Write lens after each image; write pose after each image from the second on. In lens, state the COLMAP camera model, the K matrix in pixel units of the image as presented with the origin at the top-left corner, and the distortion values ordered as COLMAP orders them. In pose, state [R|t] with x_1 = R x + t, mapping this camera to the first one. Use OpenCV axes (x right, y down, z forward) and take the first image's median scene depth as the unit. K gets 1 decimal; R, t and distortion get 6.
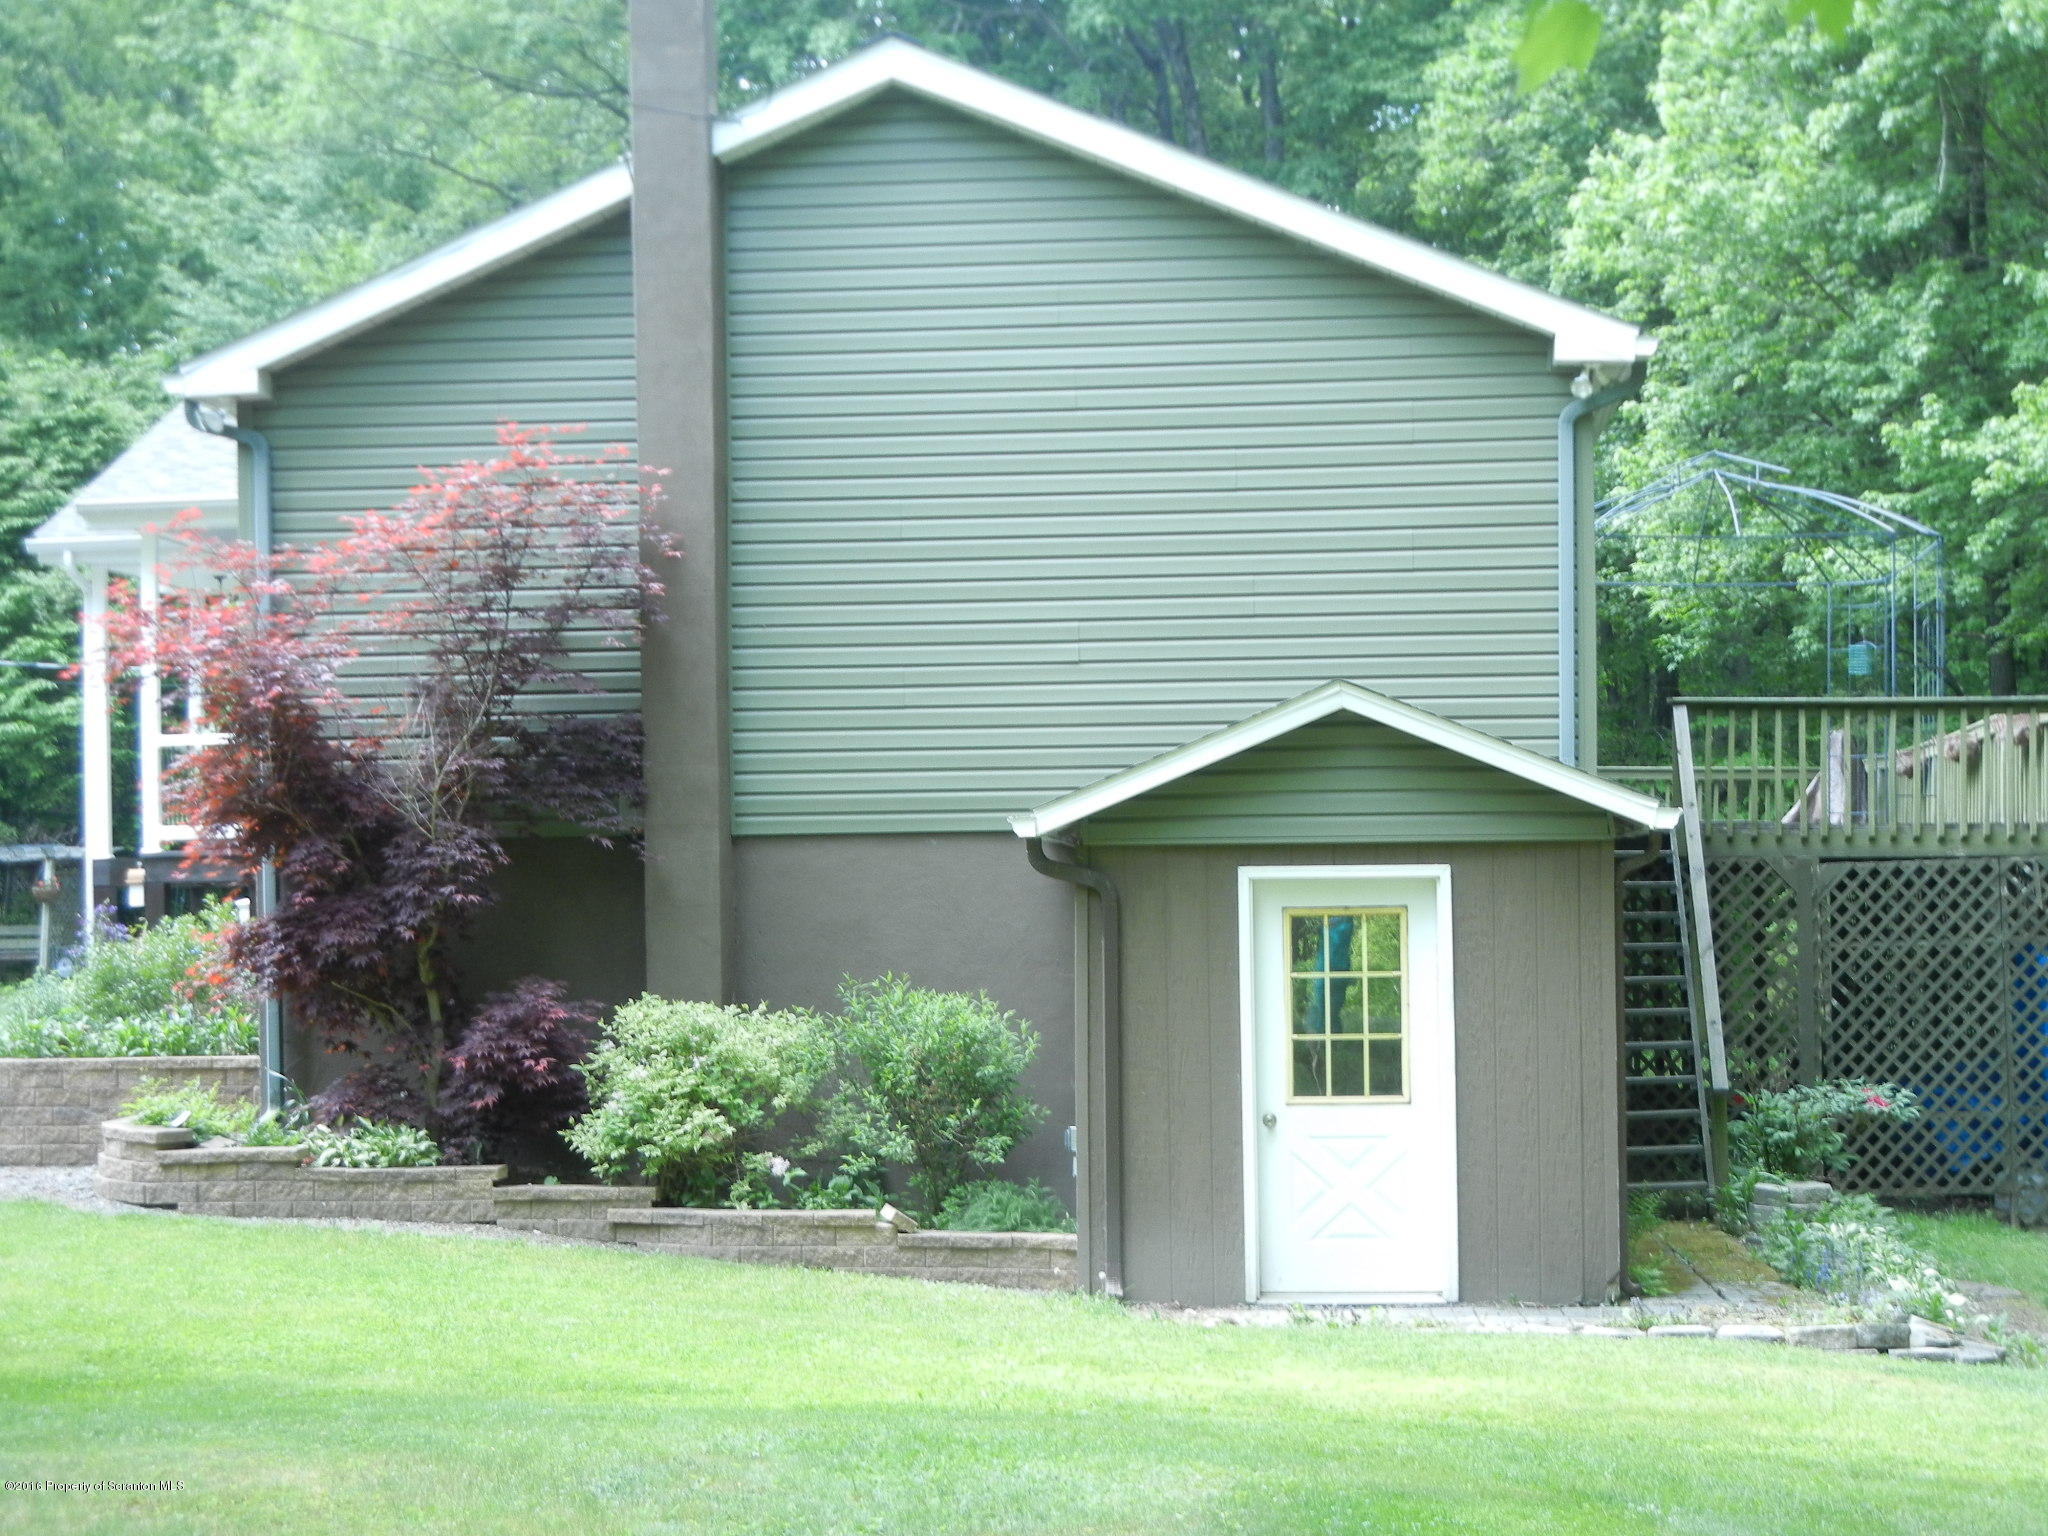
lens RADIAL K [[3590.2, 0, 1024.0], [0, 3590.2, 768.0], [0, 0, 1]] dist [-0.025721, -0.115612]
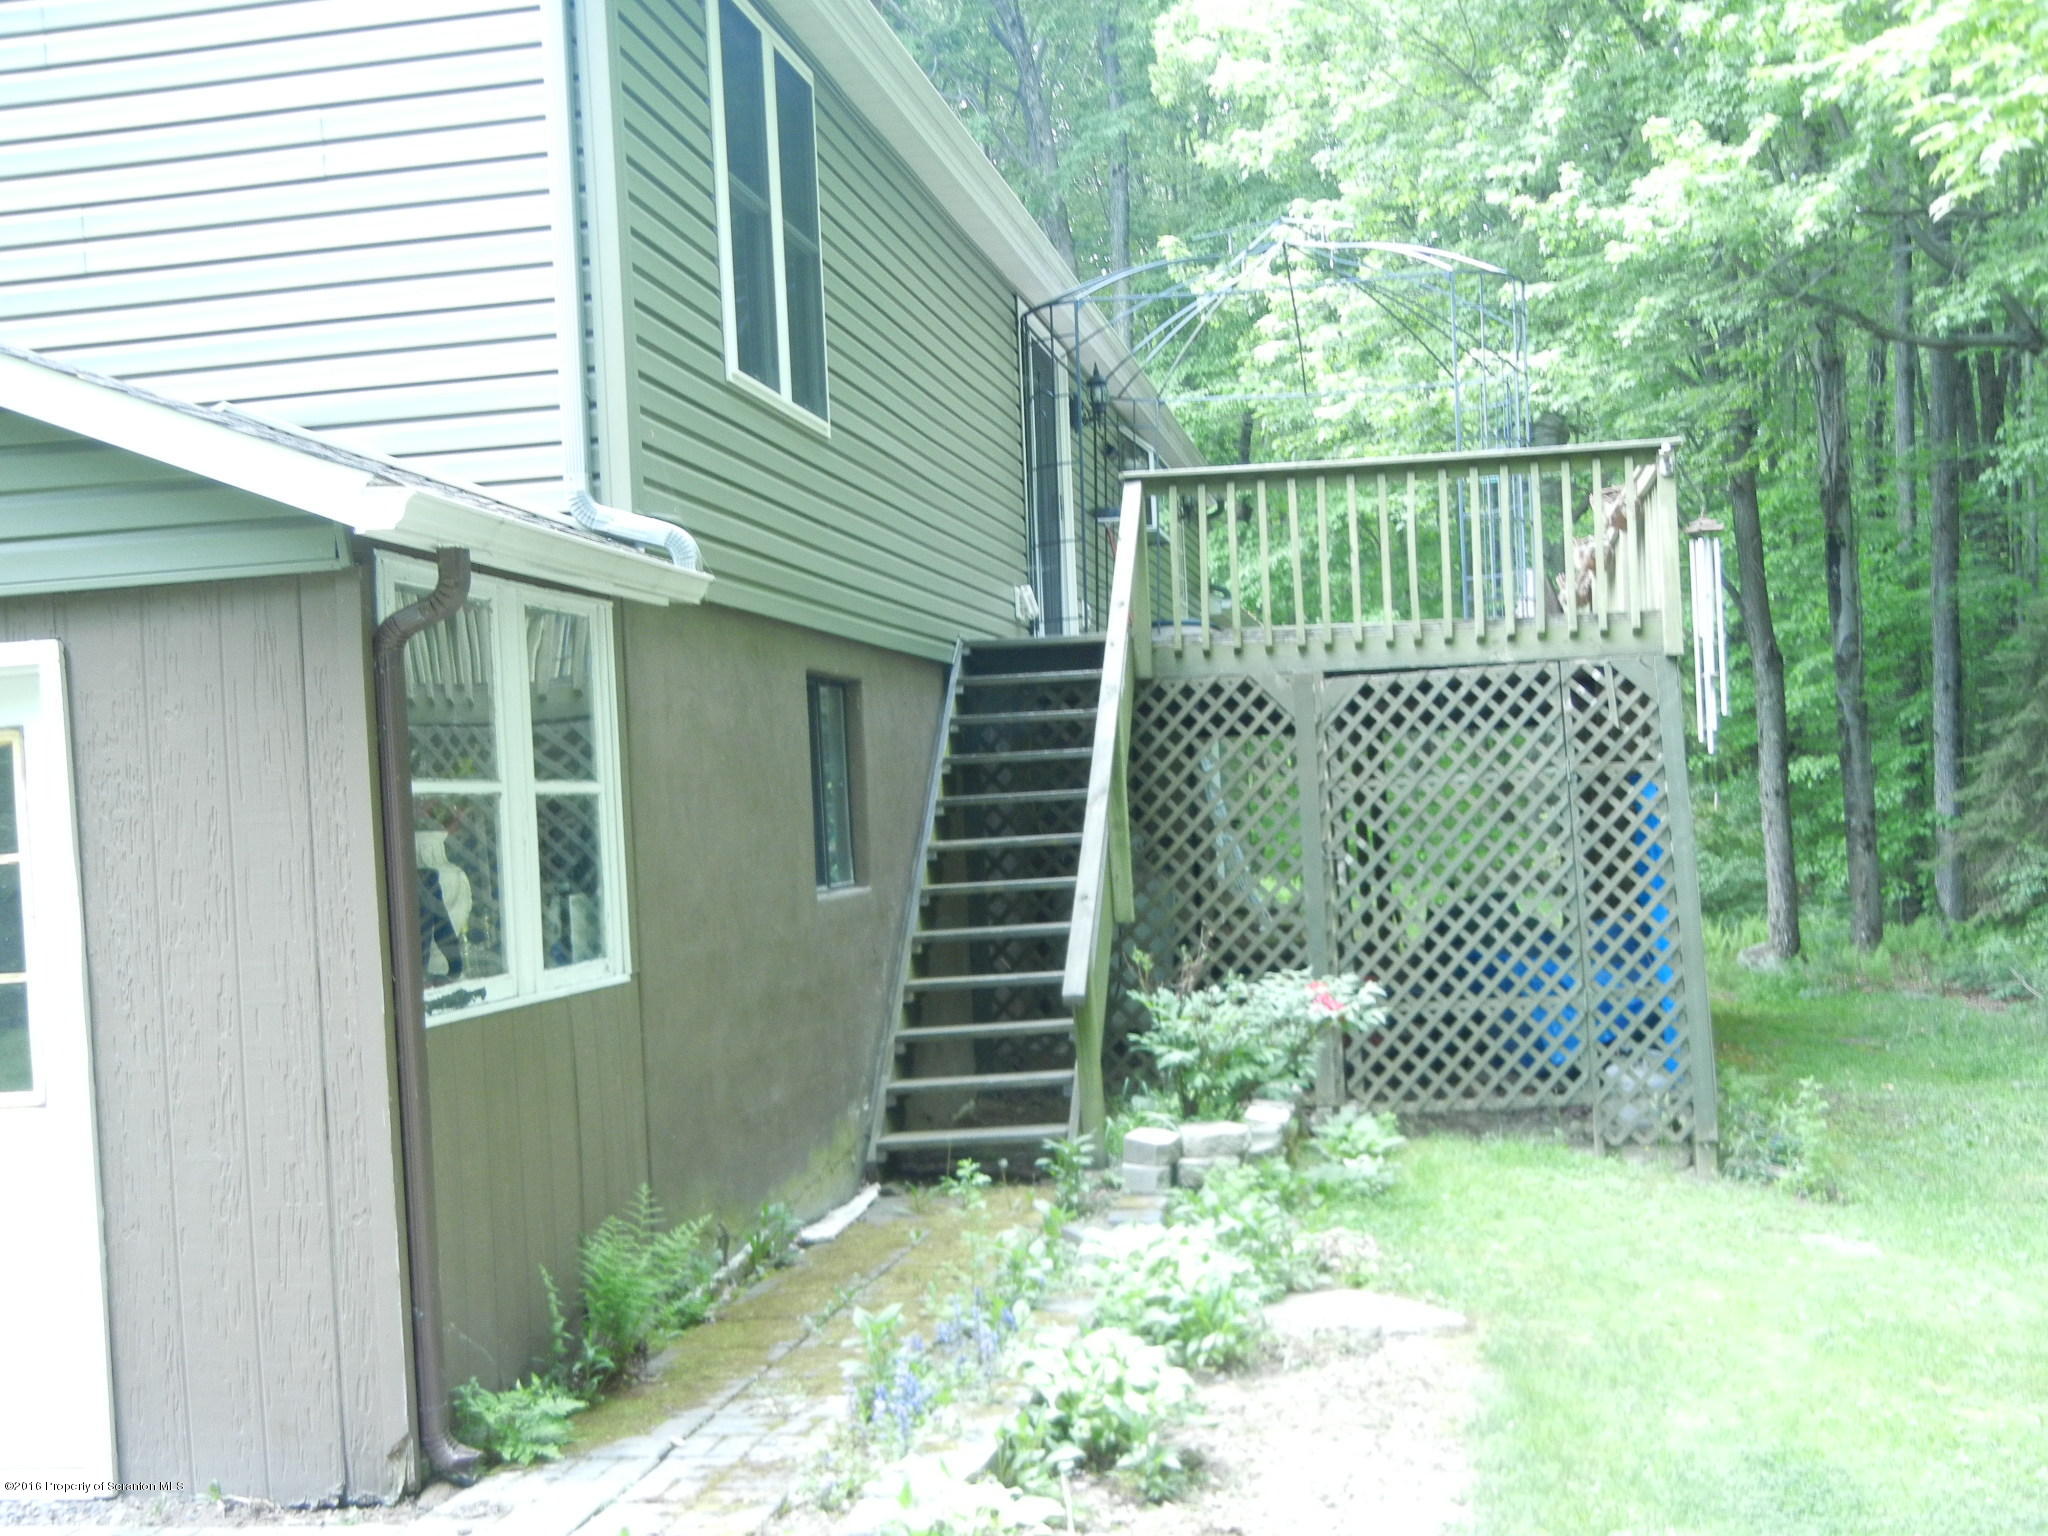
lens RADIAL K [[2368.3, 0, 1024.0], [0, 2368.3, 768.0], [0, 0, 1]] dist [0.006353, -0.004370]
pose [[0.994999, -0.037103, -0.092740, 0.205309], [0.039376, 0.998964, 0.022810, 0.031689], [0.091798, -0.026347, 0.995429, 0.491674]]
